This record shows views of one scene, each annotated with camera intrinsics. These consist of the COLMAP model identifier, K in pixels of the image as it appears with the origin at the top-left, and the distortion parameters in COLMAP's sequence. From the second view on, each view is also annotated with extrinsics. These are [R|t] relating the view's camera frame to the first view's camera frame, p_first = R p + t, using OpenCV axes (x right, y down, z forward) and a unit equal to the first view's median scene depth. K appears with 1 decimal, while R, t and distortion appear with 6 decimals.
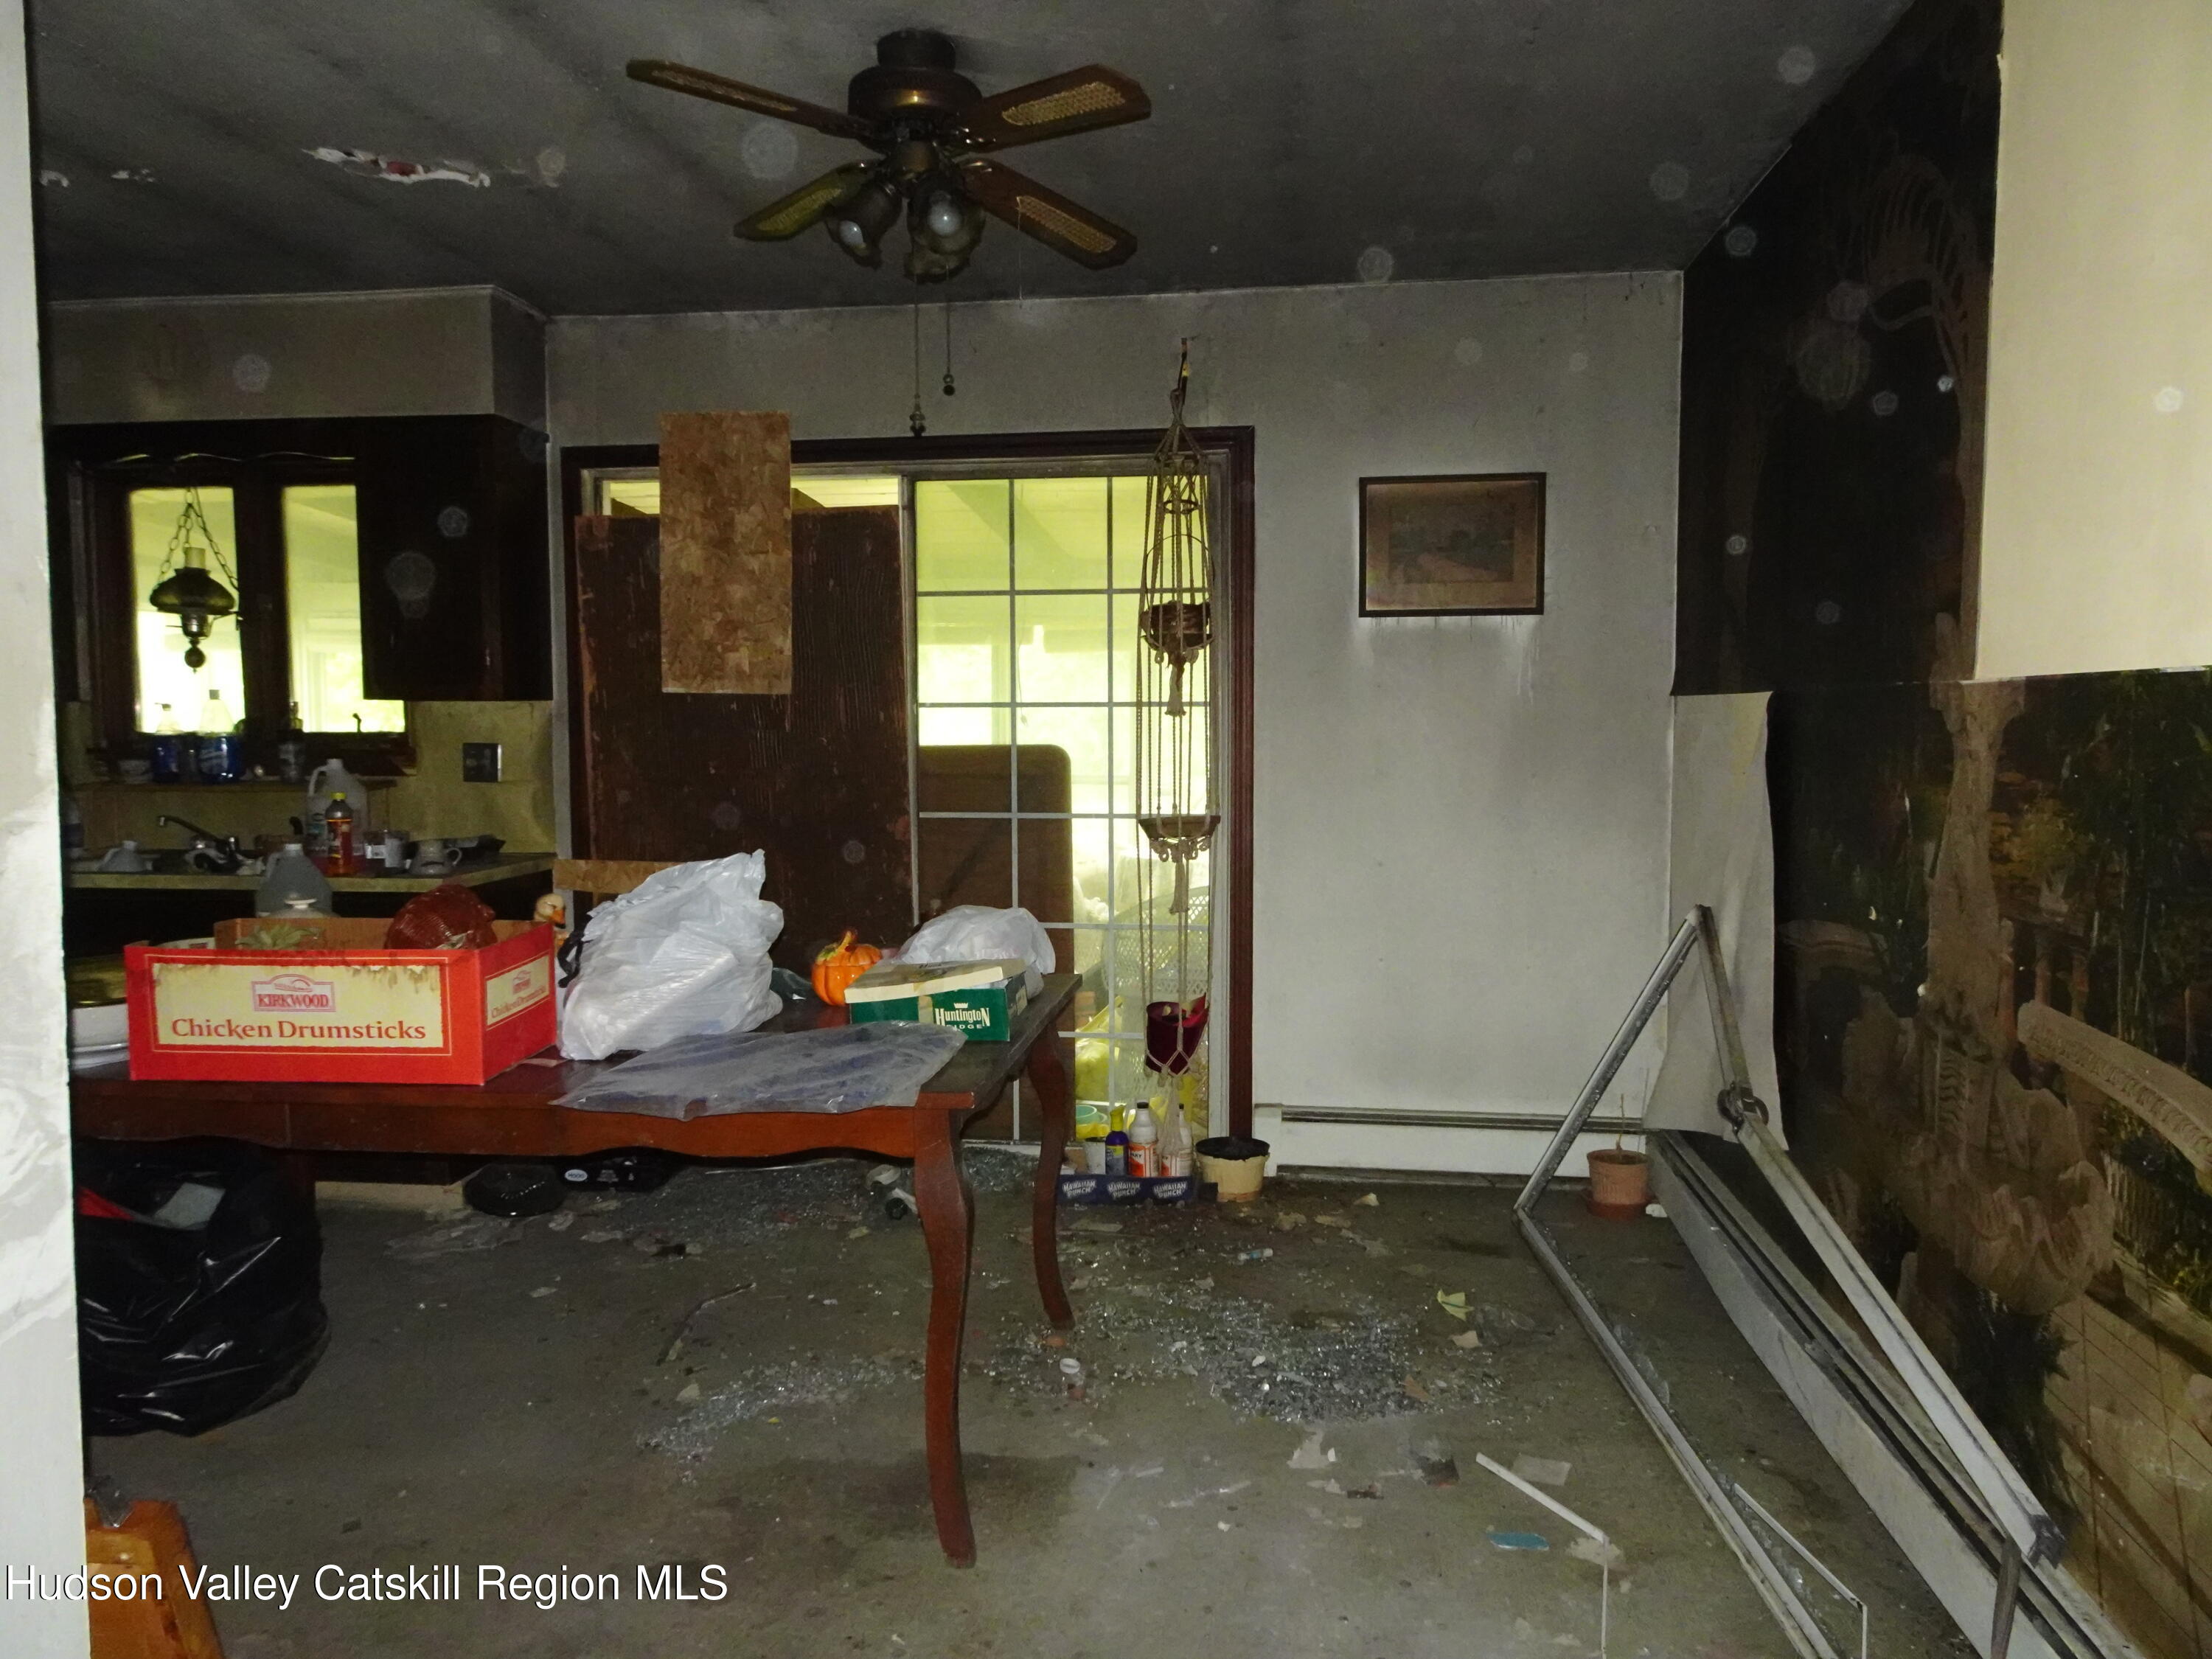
lens RADIAL K [[1590.3, 0, 1105.7], [0, 1590.3, 826.3], [0, 0, 1]] dist [0.014343, -0.003033]
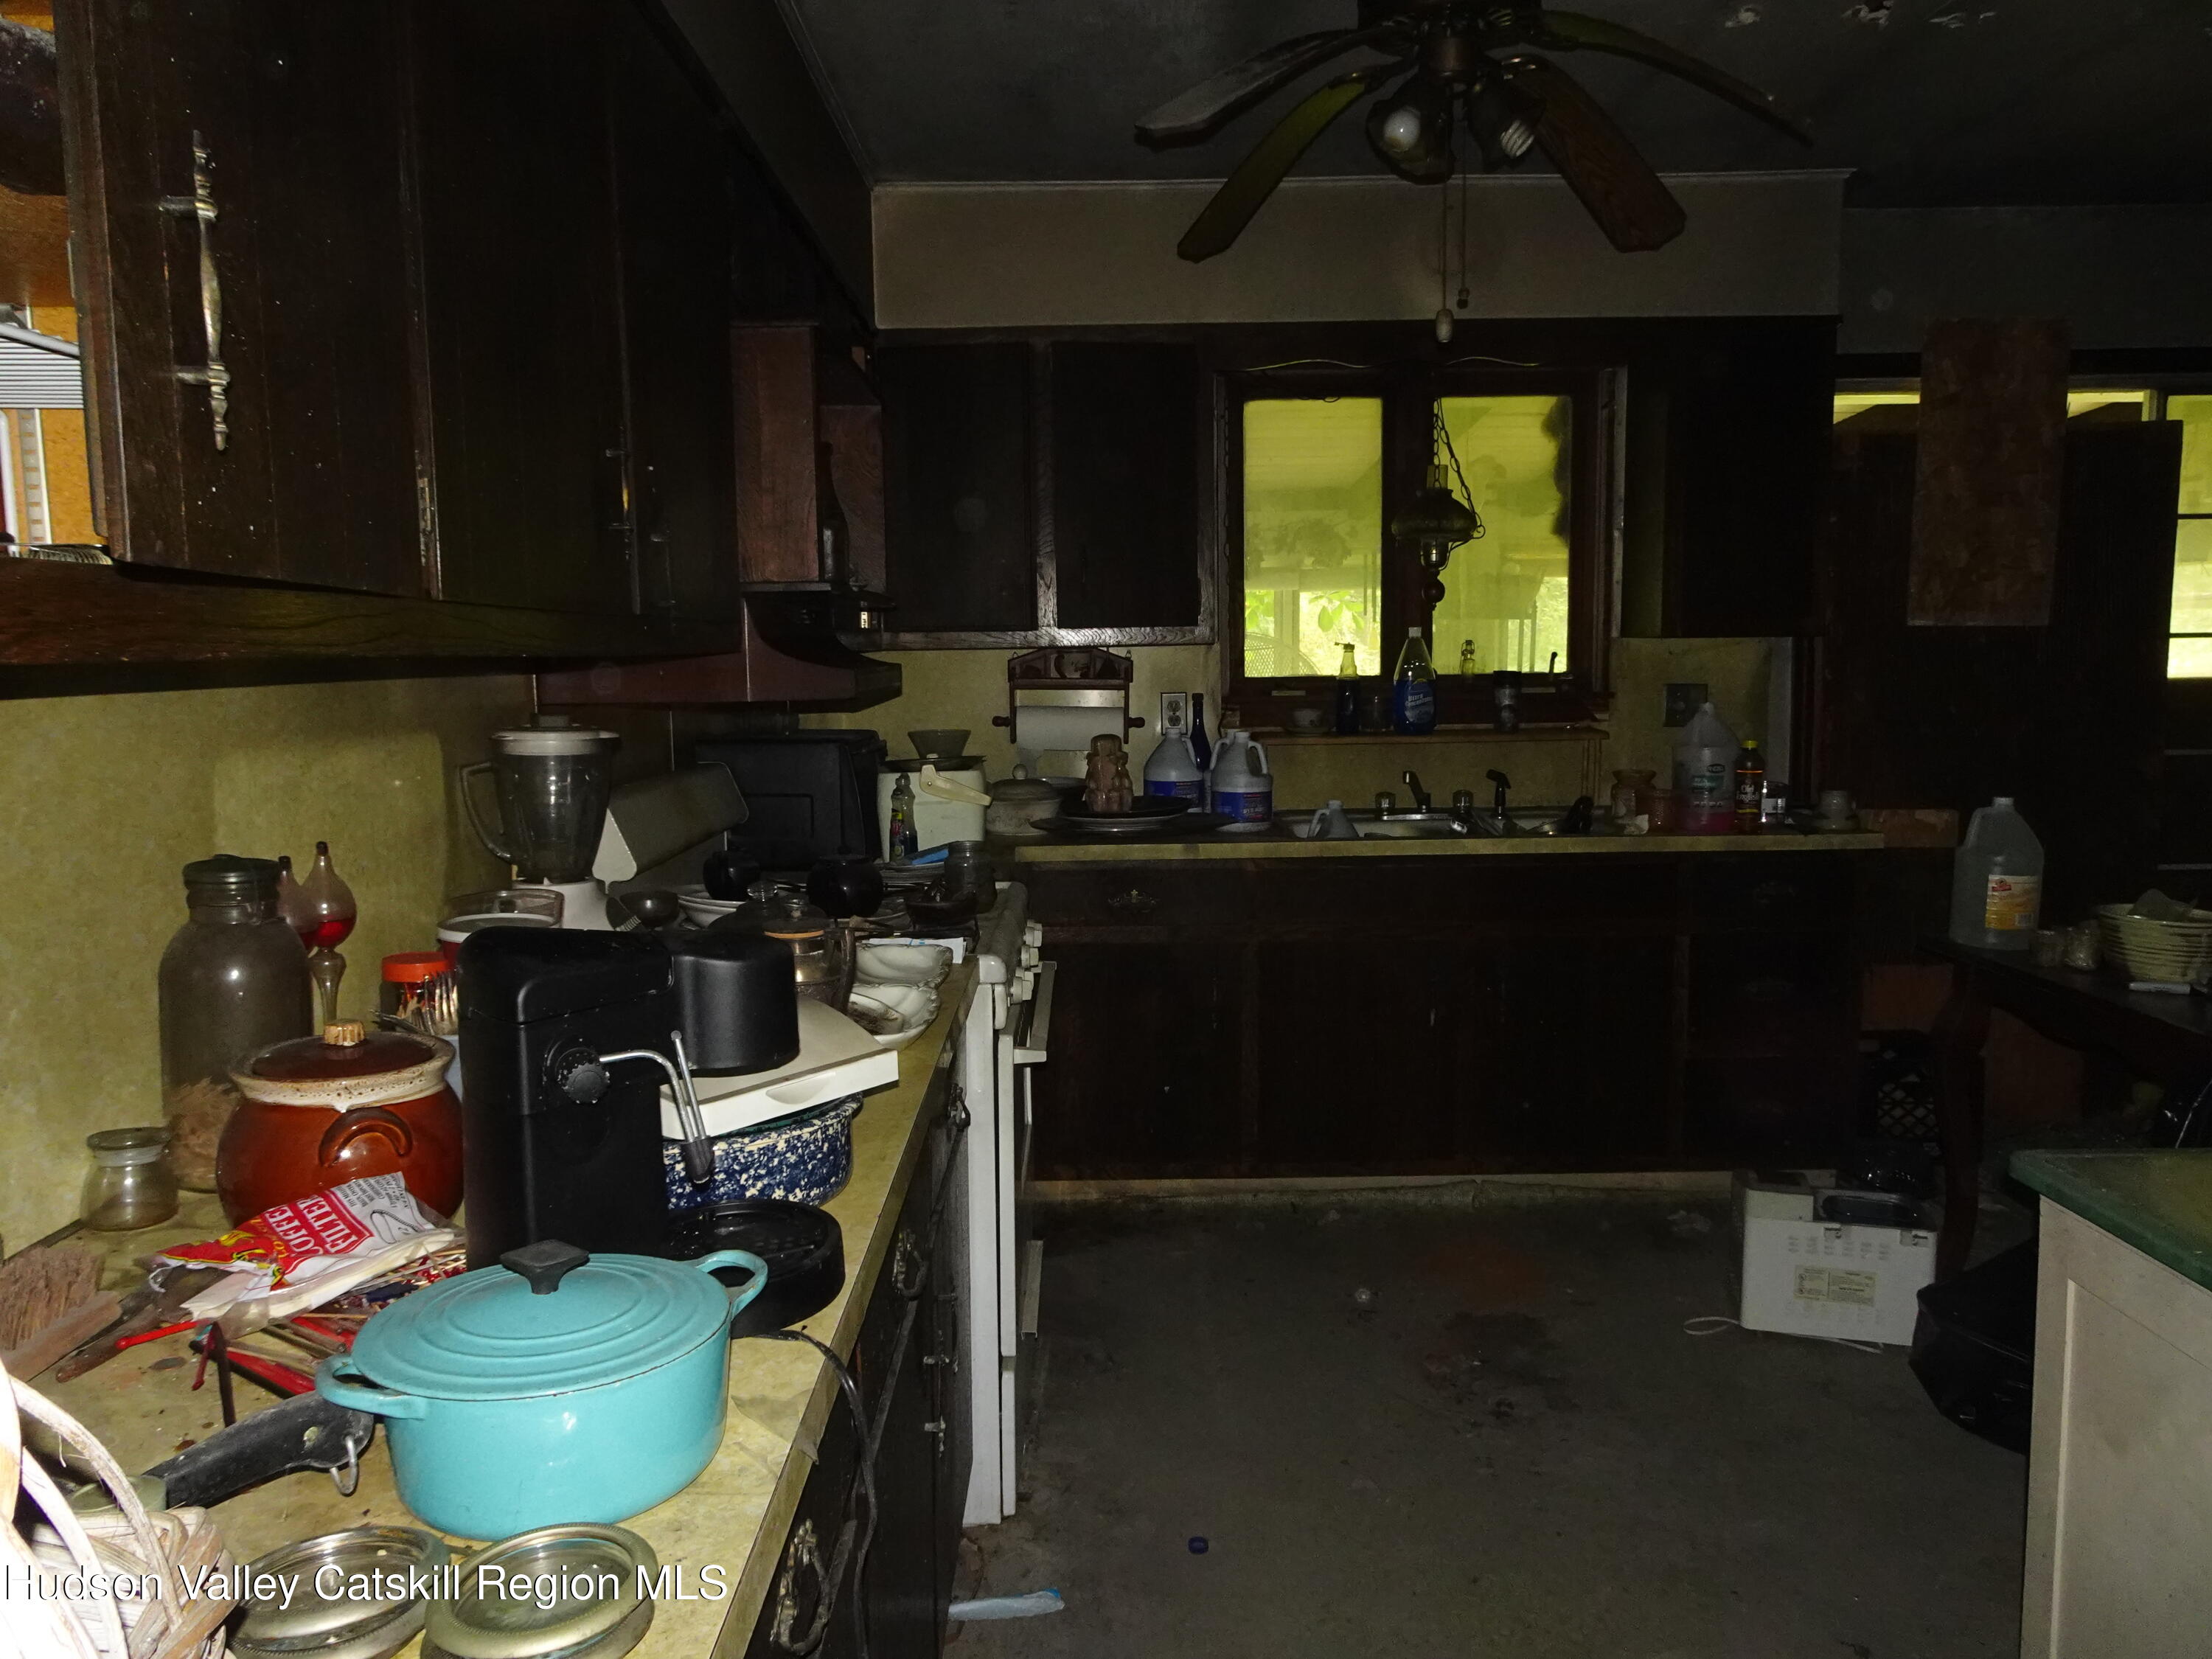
lens RADIAL K [[1590.3, 0, 1105.1], [0, 1590.3, 829.8], [0, 0, 1]] dist [0.014343, -0.003033]
pose [[0.991334, -0.024355, 0.129091, -0.862199], [0.018619, 0.998793, 0.045457, -0.016443], [-0.130043, -0.042660, 0.990590, 0.138748]]
